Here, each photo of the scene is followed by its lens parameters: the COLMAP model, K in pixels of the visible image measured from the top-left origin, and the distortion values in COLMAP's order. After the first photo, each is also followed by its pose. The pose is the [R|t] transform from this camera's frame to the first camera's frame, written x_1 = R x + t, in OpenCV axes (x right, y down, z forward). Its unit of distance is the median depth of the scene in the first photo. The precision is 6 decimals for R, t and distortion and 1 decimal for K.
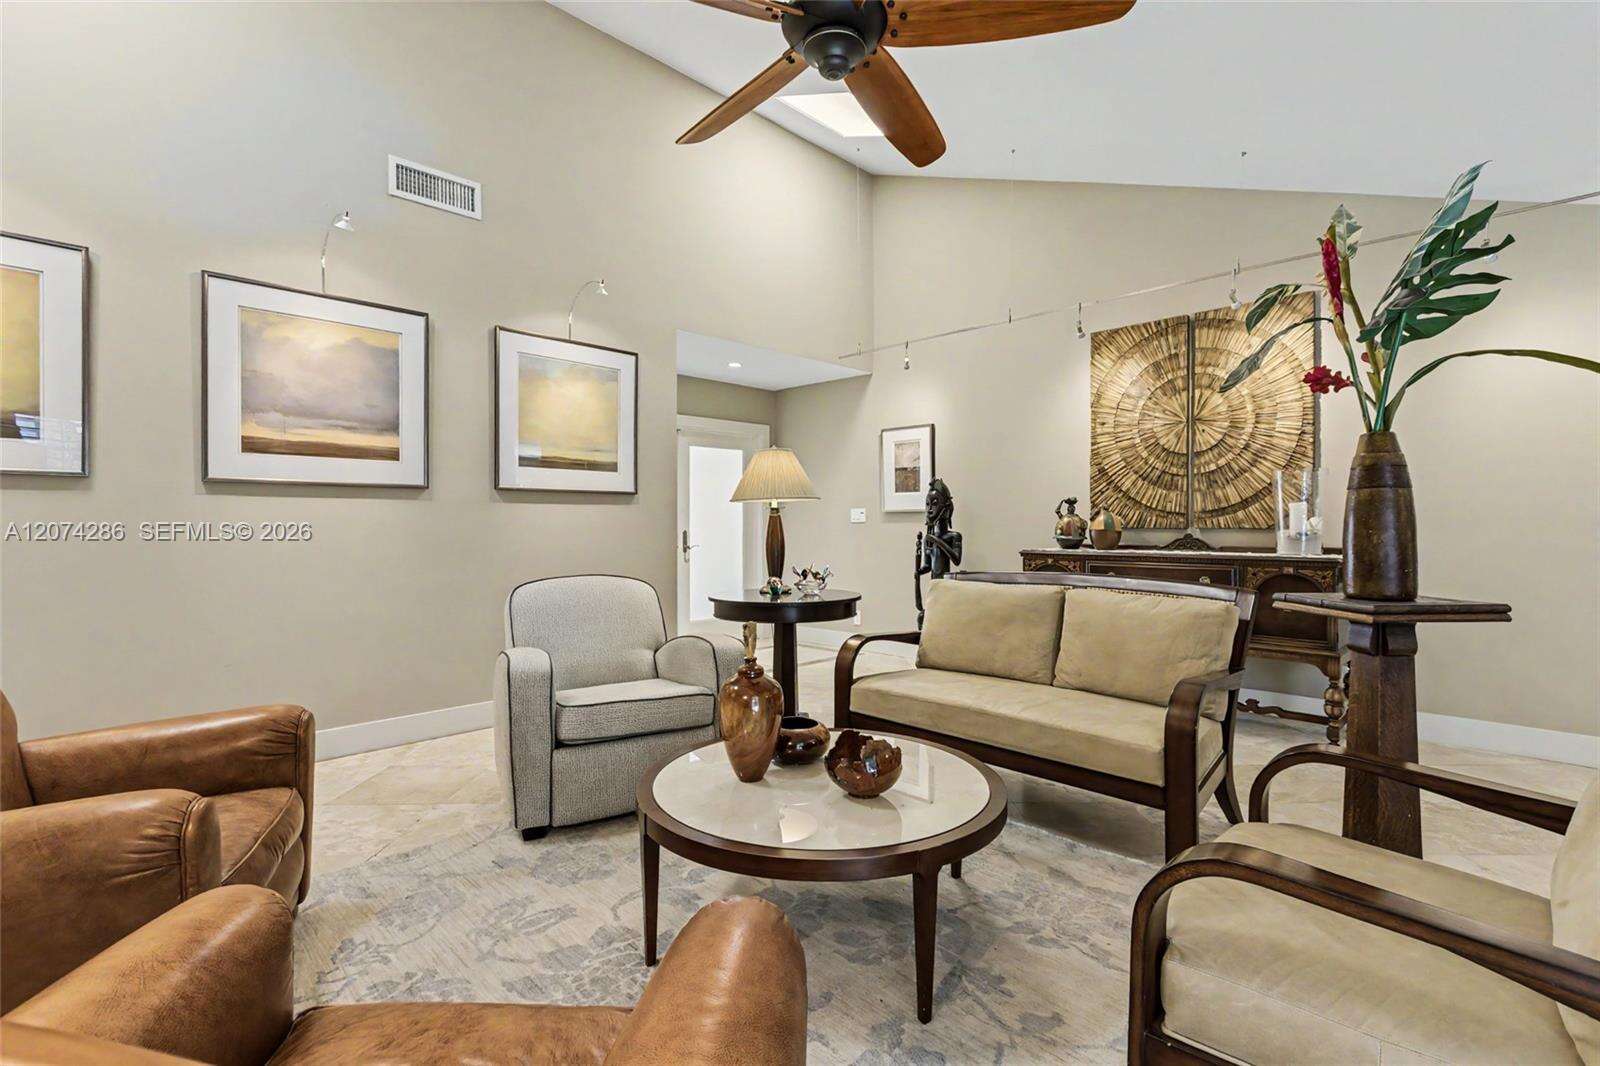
lens RADIAL K [[735.0, 0, 807.7], [0, 735.0, 525.9], [0, 0, 1]] dist [0.000670, 0.000177]
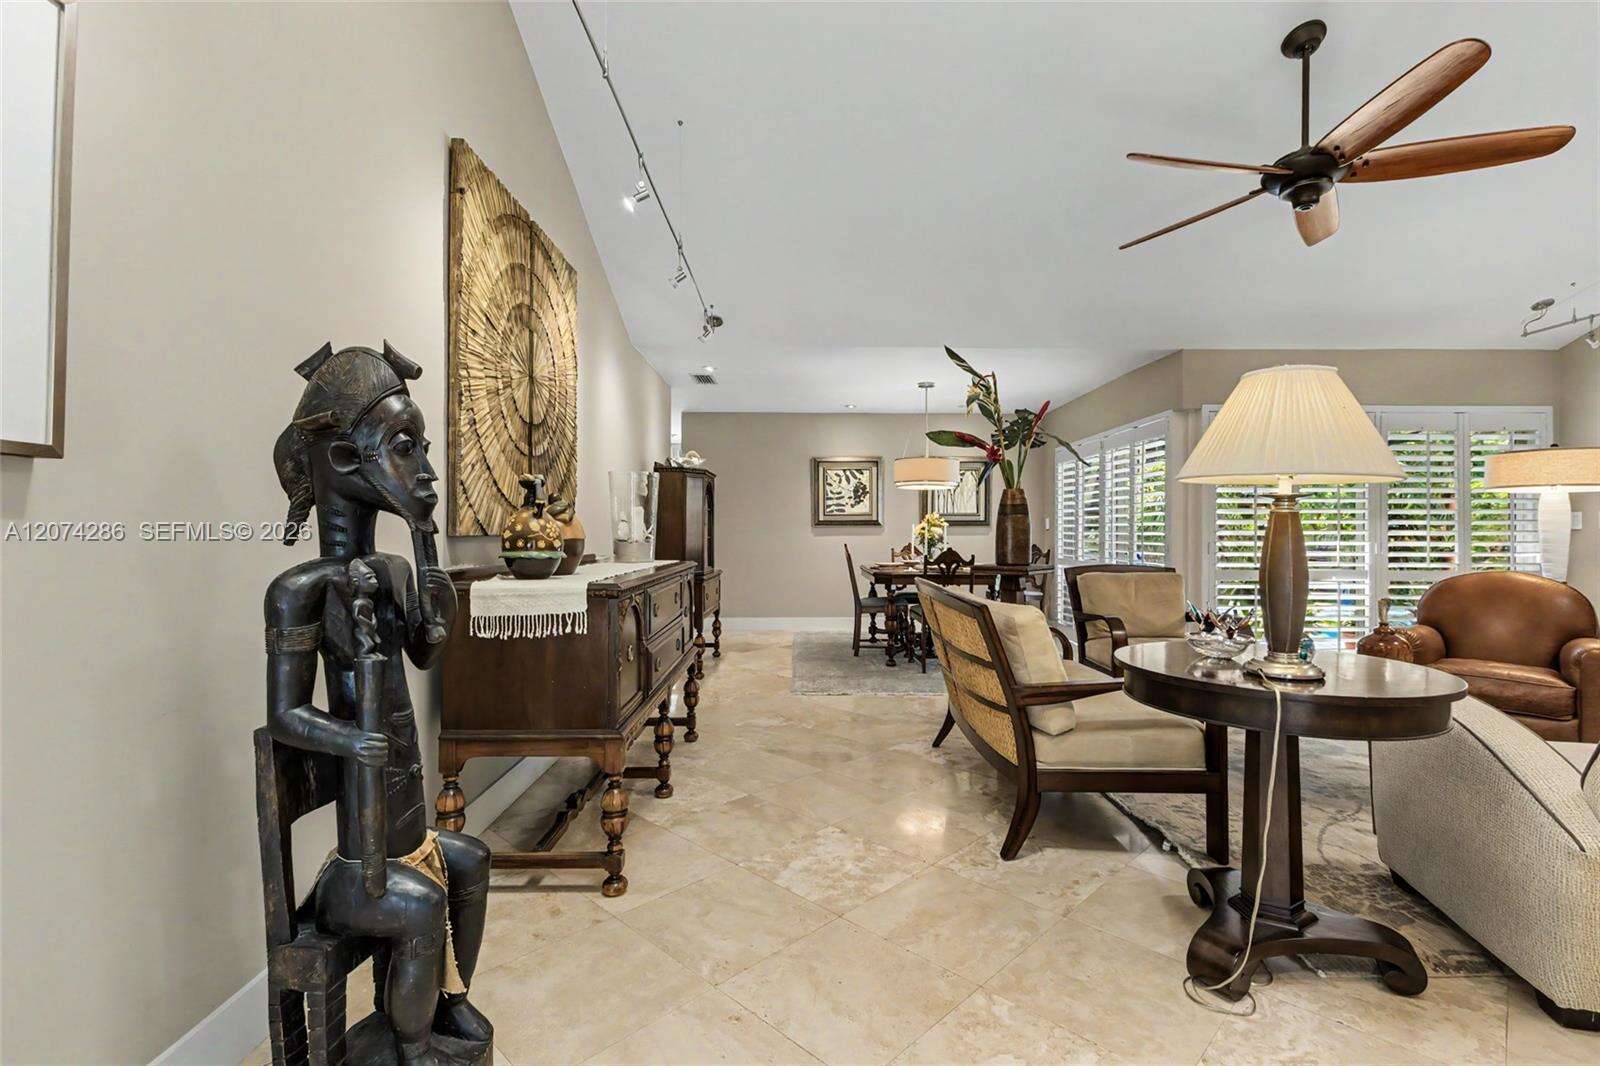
lens RADIAL K [[735.0, 0, 807.7], [0, 735.0, 525.9], [0, 0, 1]] dist [0.000670, 0.000177]
pose [[-0.712273, 0.003857, 0.701892, -0.137146], [-0.001036, 0.999978, -0.006547, -0.001941], [-0.701902, -0.005391, -0.712253, 1.347883]]
